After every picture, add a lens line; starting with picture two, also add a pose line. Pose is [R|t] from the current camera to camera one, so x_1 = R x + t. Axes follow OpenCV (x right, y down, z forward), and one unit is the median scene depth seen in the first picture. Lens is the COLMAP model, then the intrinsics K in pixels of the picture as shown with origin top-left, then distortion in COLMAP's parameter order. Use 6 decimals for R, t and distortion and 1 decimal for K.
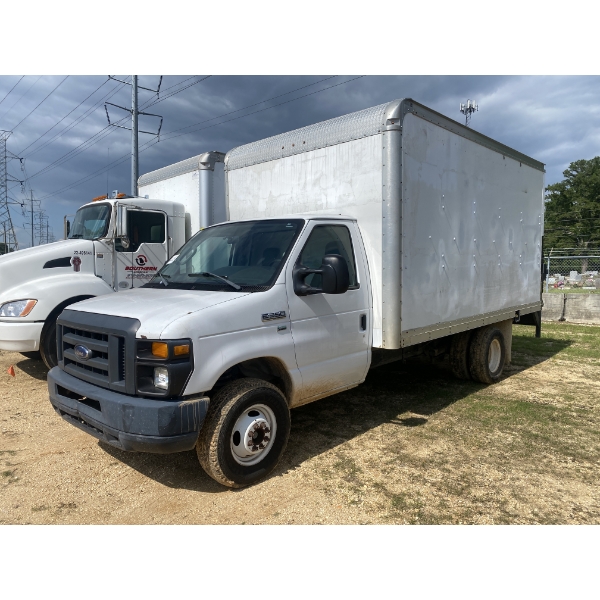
lens RADIAL K [[478.0, 0, 301.1], [0, 478.0, 298.2], [0, 0, 1]] dist [-0.008799, 0.012208]
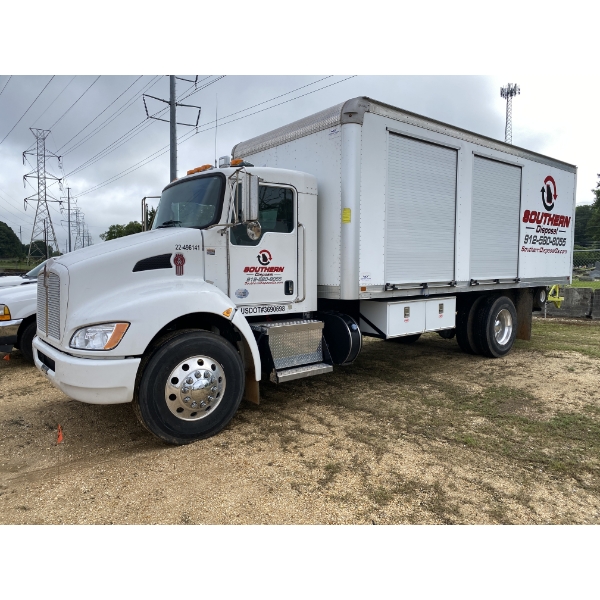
lens RADIAL K [[478.0, 0, 299.7], [0, 478.0, 298.6], [0, 0, 1]] dist [-0.008799, 0.012208]
pose [[0.997978, -0.003701, -0.063454, -0.258799], [0.004572, 0.999897, 0.013584, -0.031857], [0.063397, -0.013847, 0.997892, 0.345220]]
